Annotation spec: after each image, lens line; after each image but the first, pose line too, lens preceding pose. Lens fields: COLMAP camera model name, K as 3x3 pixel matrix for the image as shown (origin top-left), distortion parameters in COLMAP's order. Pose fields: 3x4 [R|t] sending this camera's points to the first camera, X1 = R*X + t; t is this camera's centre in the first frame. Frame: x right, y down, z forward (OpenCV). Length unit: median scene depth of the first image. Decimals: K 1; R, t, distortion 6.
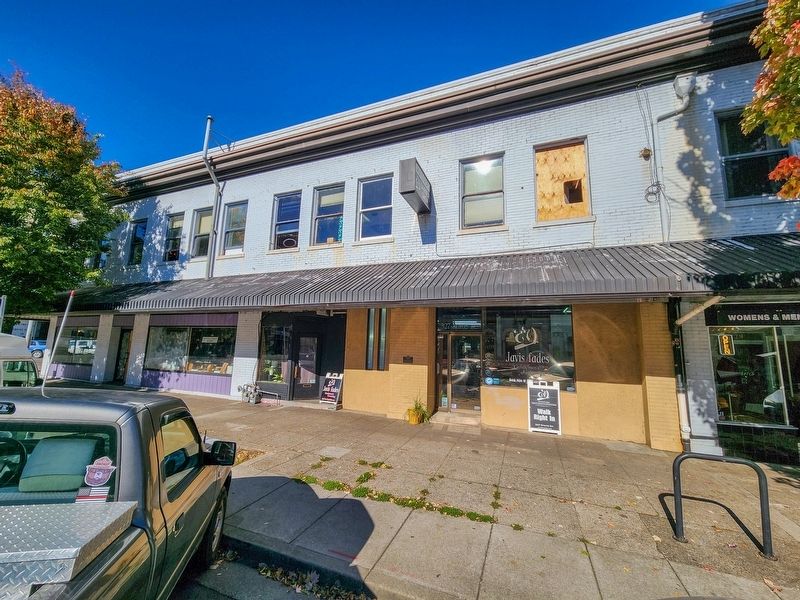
lens RADIAL K [[316.2, 0, 400.0], [0, 316.2, 300.0], [0, 0, 1]] dist [-0.001057, -0.000088]
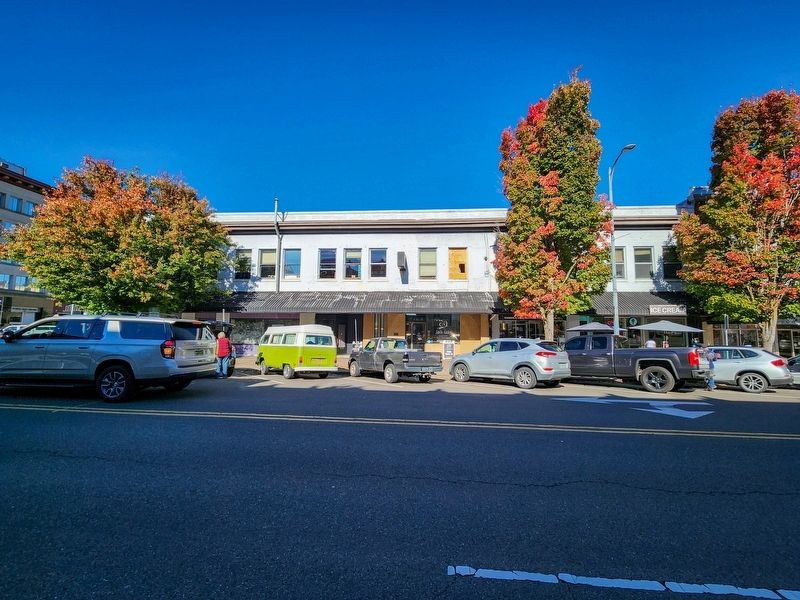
lens RADIAL K [[316.2, 0, 400.0], [0, 316.2, 300.0], [0, 0, 1]] dist [-0.001057, -0.000088]
pose [[0.957456, 0.008437, 0.288457, -0.519255], [-0.027189, 0.997763, 0.061065, -0.172313], [-0.287297, -0.066310, 0.955544, -1.023966]]
